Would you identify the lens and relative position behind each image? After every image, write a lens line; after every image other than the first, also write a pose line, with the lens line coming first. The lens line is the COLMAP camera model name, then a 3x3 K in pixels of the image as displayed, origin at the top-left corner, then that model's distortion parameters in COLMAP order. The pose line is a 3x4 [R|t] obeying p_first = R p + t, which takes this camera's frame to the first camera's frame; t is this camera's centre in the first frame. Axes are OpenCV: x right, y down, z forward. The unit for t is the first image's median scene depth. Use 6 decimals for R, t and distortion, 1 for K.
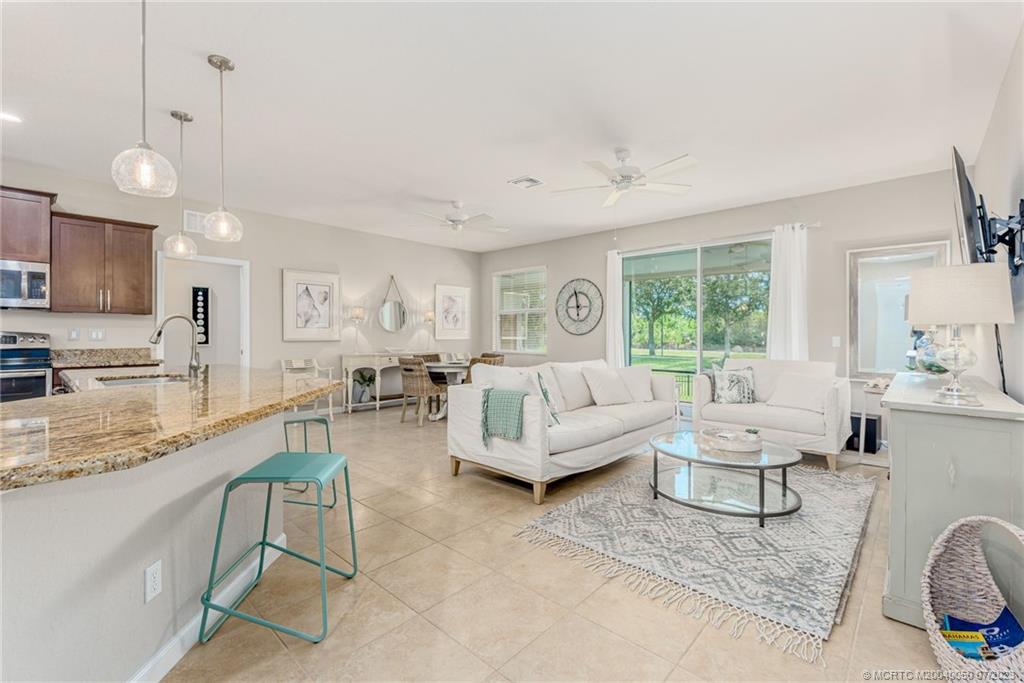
lens RADIAL K [[444.9, 0, 513.8], [0, 444.9, 335.3], [0, 0, 1]] dist [0.003321, -0.000095]
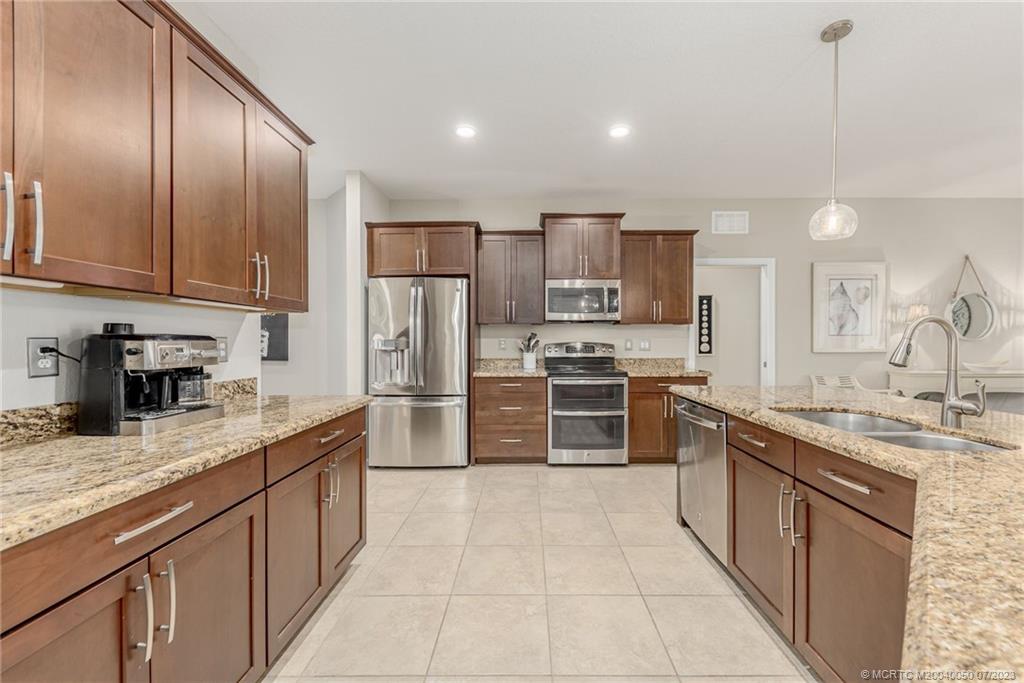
lens RADIAL K [[398.6, 0, 532.2], [0, 398.6, 340.9], [0, 0, 1]] dist [0.002240, -0.000049]
pose [[0.669886, -0.000733, -0.742463, -0.387989], [0.000981, 1.000000, -0.000102, -0.009887], [0.742463, -0.000660, 0.669887, 0.162771]]
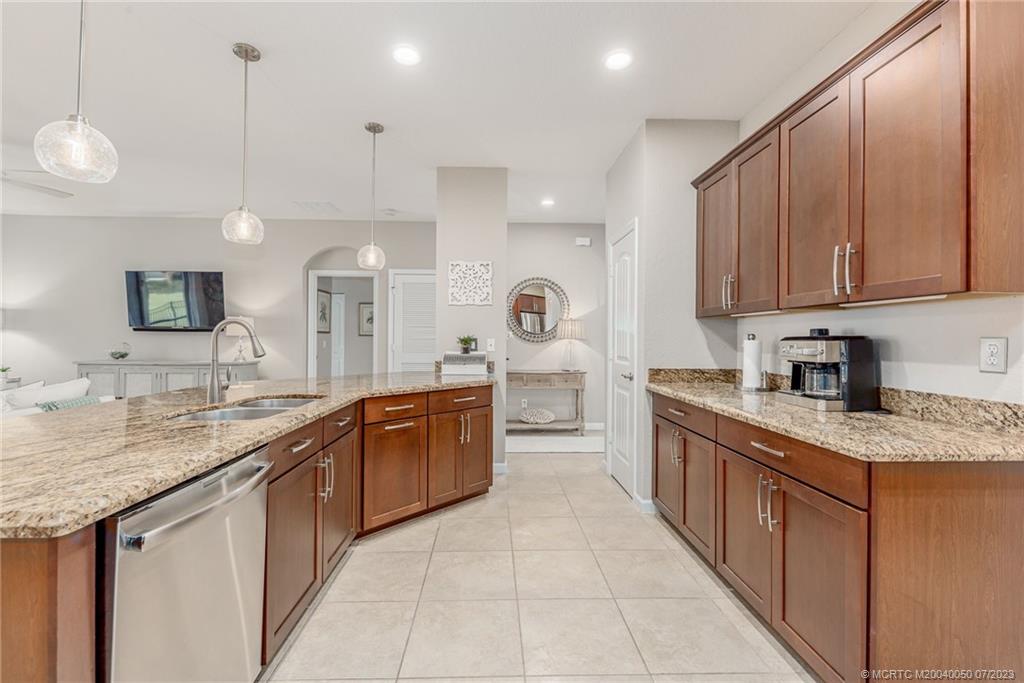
lens RADIAL K [[434.3, 0, 512.0], [0, 434.3, 341.5], [0, 0, 1]] dist [0.006627, -0.000144]
pose [[-0.693826, -0.009912, 0.720074, -0.868758], [-0.005888, 0.999950, 0.008092, -0.011285], [-0.720118, 0.001375, -0.693850, 0.640730]]
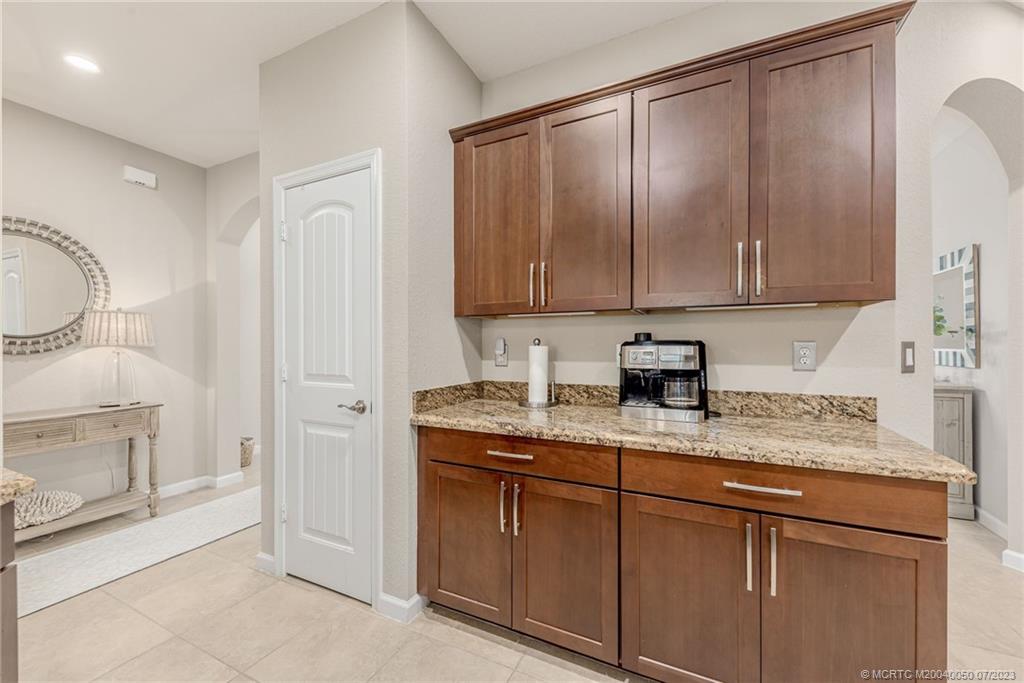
lens RADIAL K [[398.5, 0, 511.9], [0, 398.5, 347.4], [0, 0, 1]] dist [0.006671, -0.000454]
pose [[-0.964254, 0.002022, -0.264971, -0.561954], [0.000994, 0.999991, 0.004014, -0.010425], [0.264977, 0.003607, -0.964248, 0.452430]]
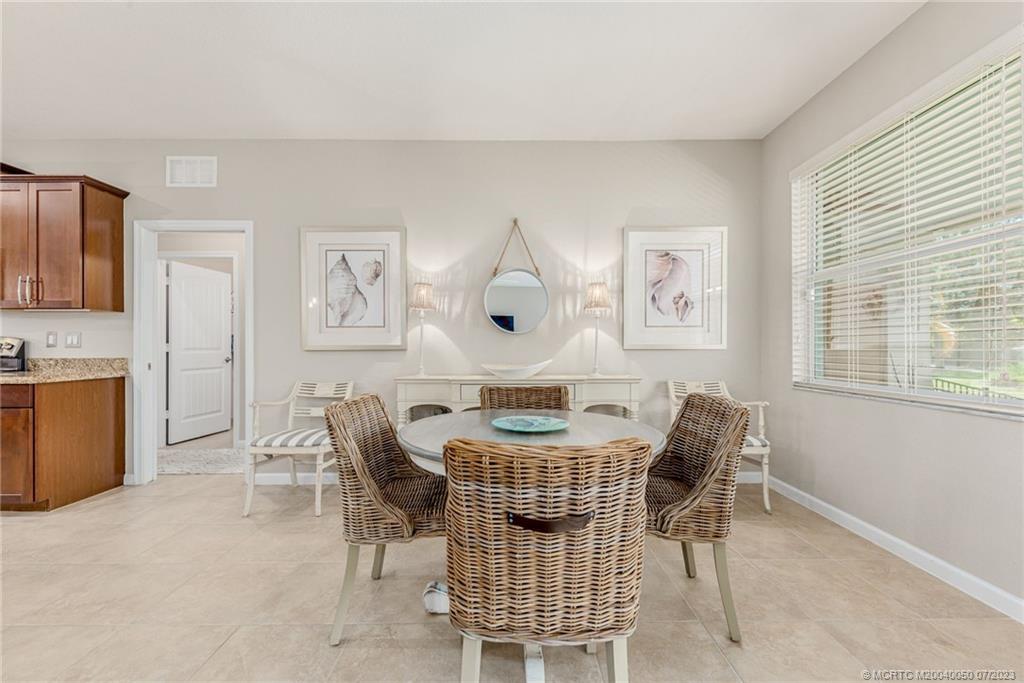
lens RADIAL K [[398.5, 0, 511.9], [0, 398.5, 347.4], [0, 0, 1]] dist [0.006671, -0.000454]
pose [[0.676227, -0.000110, -0.736693, 0.073100], [0.000286, 1.000000, 0.000113, 0.011373], [0.736693, -0.000287, 0.676227, 1.022213]]
